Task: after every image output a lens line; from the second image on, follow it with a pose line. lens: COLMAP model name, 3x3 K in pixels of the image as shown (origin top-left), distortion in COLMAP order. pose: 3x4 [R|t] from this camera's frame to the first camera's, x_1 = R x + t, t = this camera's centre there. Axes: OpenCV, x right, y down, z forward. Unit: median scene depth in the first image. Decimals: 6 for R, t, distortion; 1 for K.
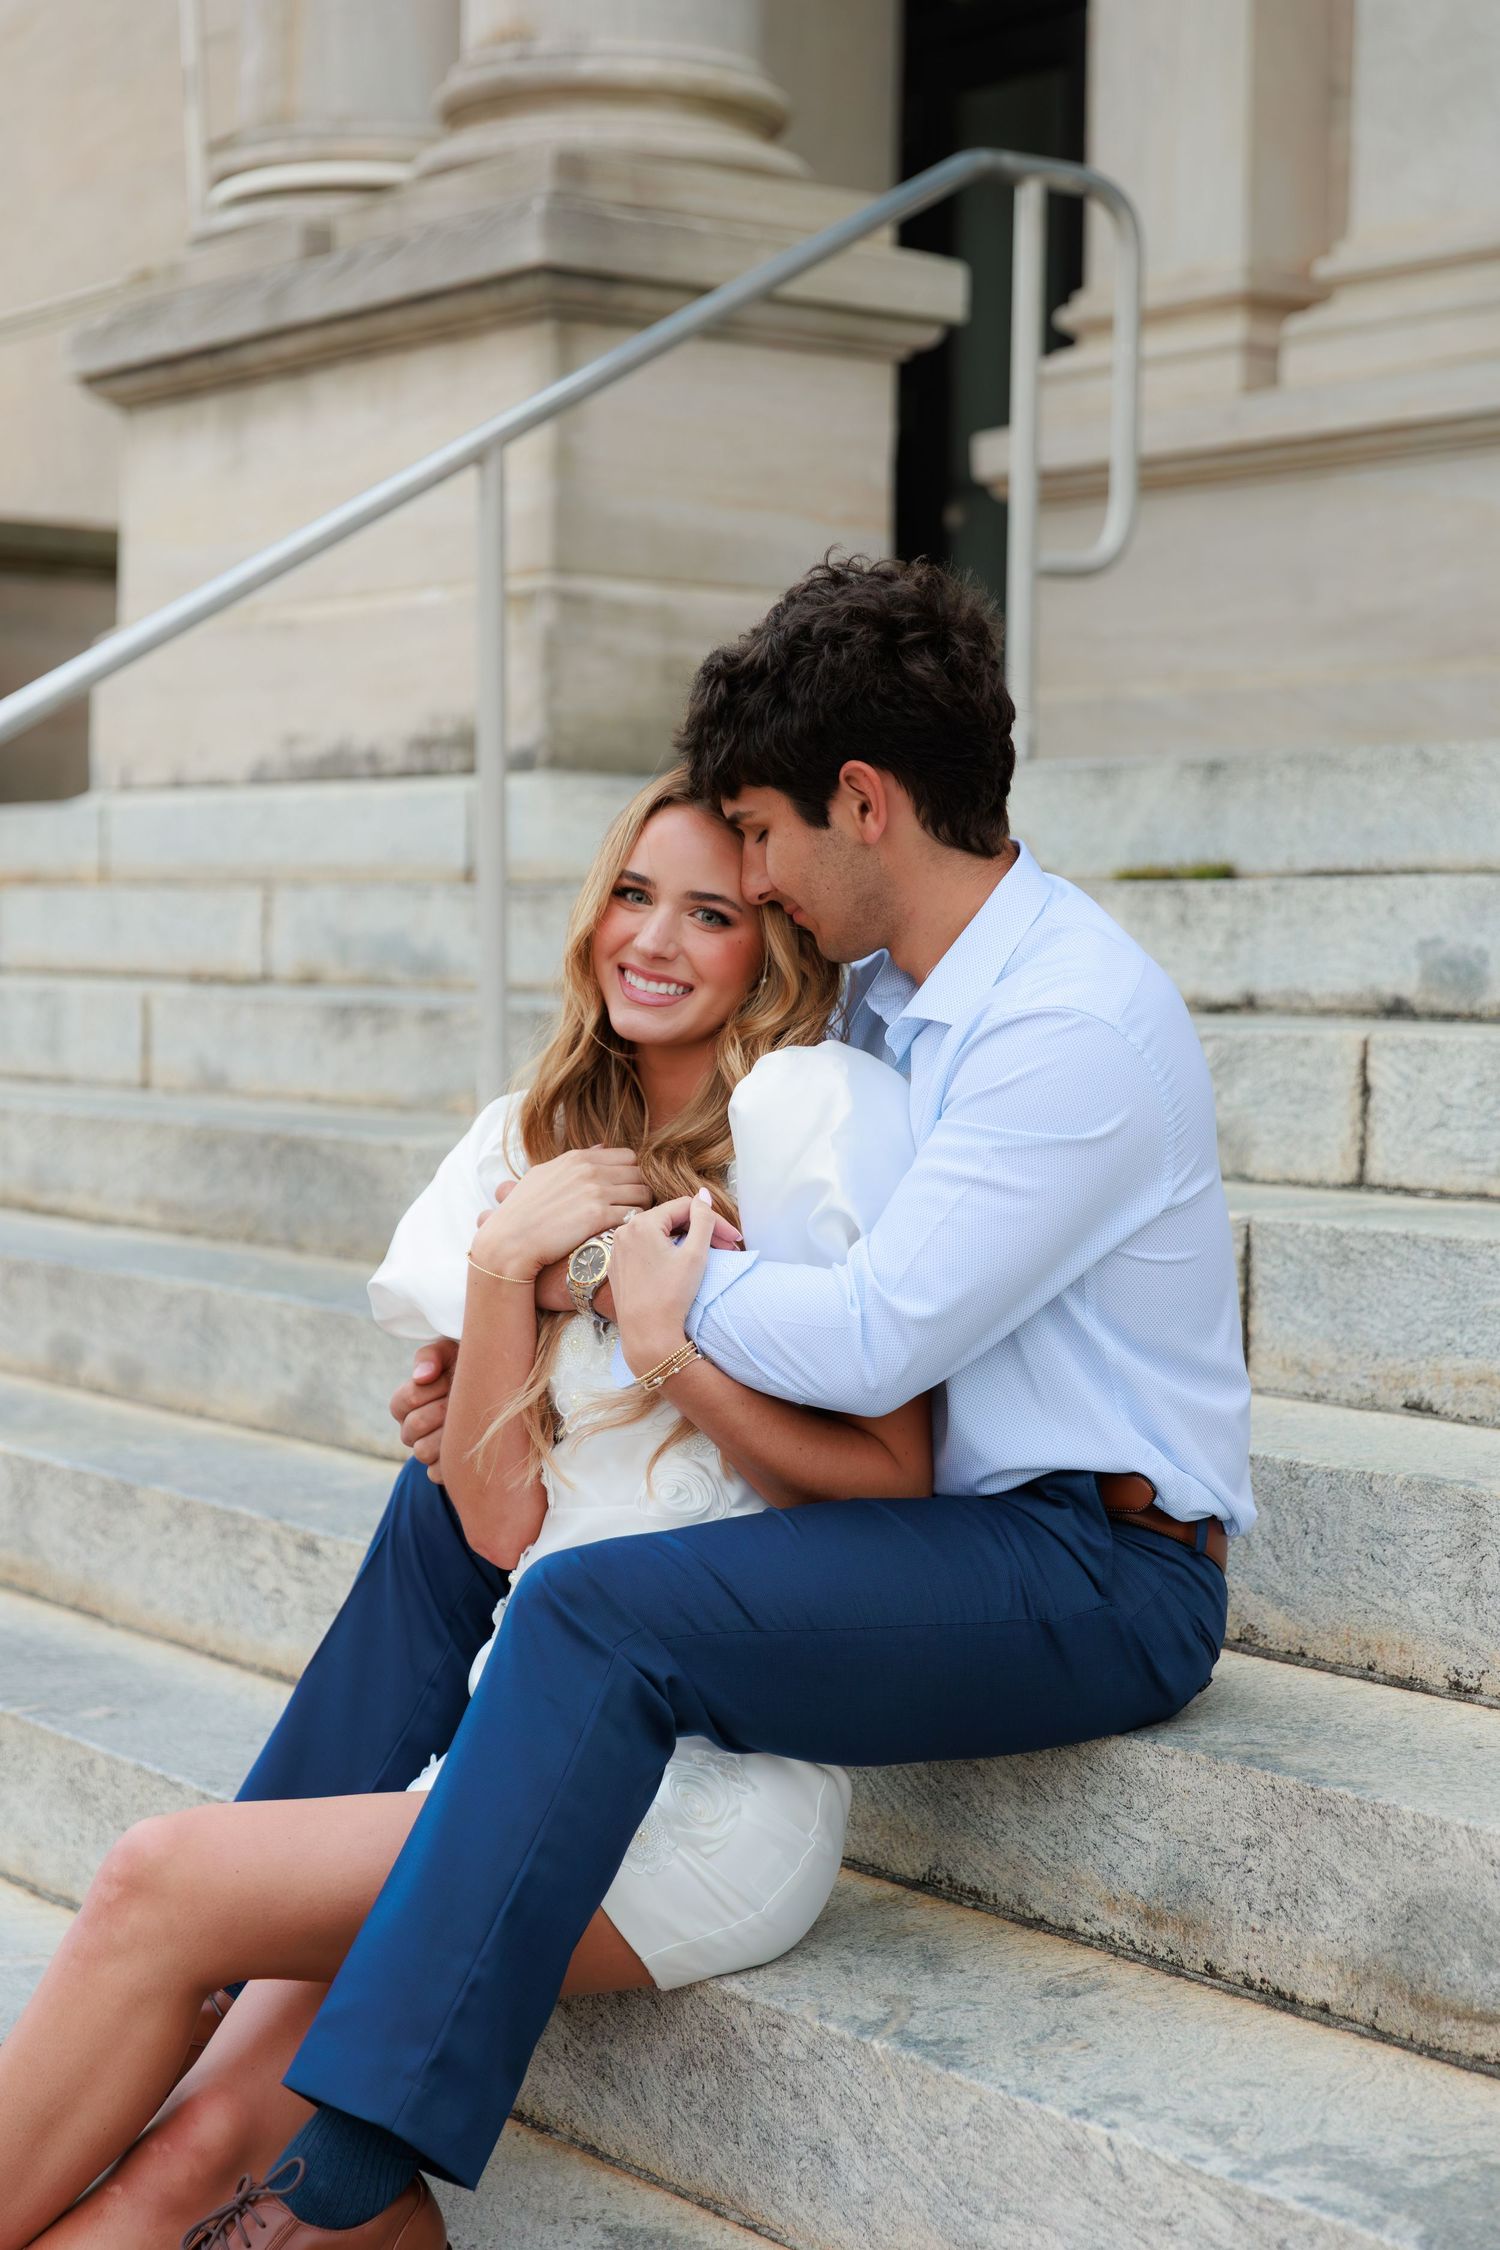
lens RADIAL K [[4163.4, 0, 745.0], [0, 4163.4, 1165.5], [0, 0, 1]] dist [-0.043873, 0.349674]
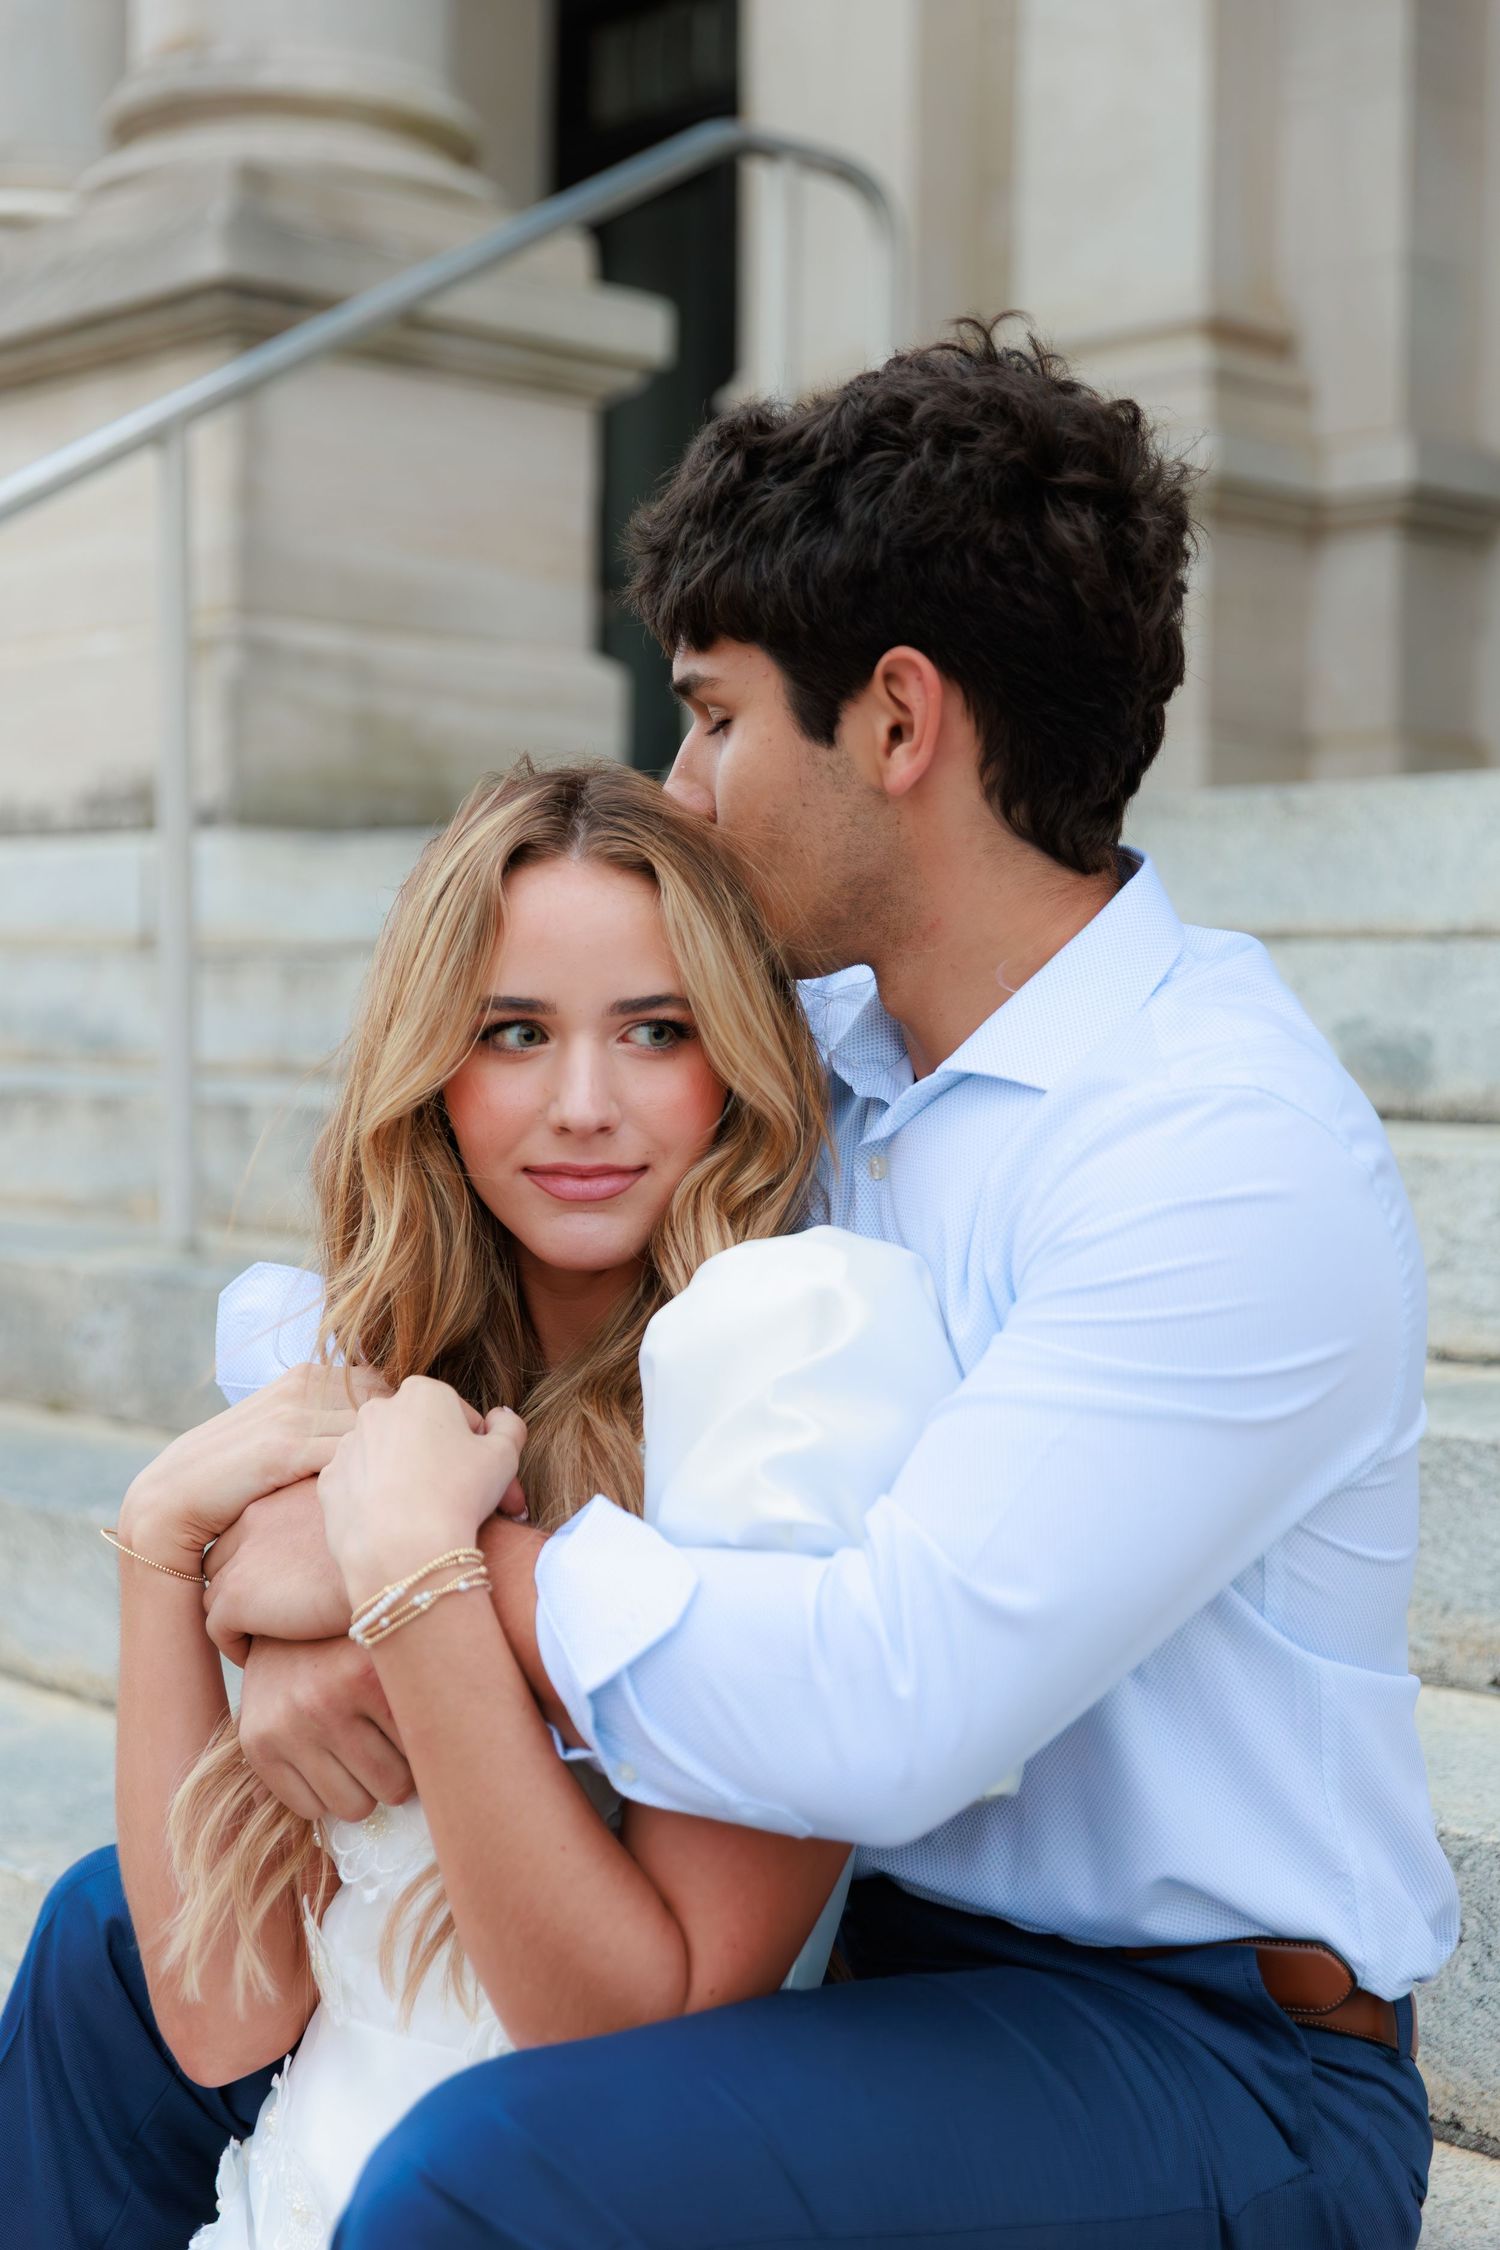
lens RADIAL K [[3234.5, 0, 750.0], [0, 3234.5, 1125.0], [0, 0, 1]] dist [0.015506, -0.011269]
pose [[0.992711, -0.006537, 0.120339, -0.025539], [0.008239, 0.999873, -0.013656, -0.023501], [-0.120235, 0.014548, 0.992639, 0.347184]]
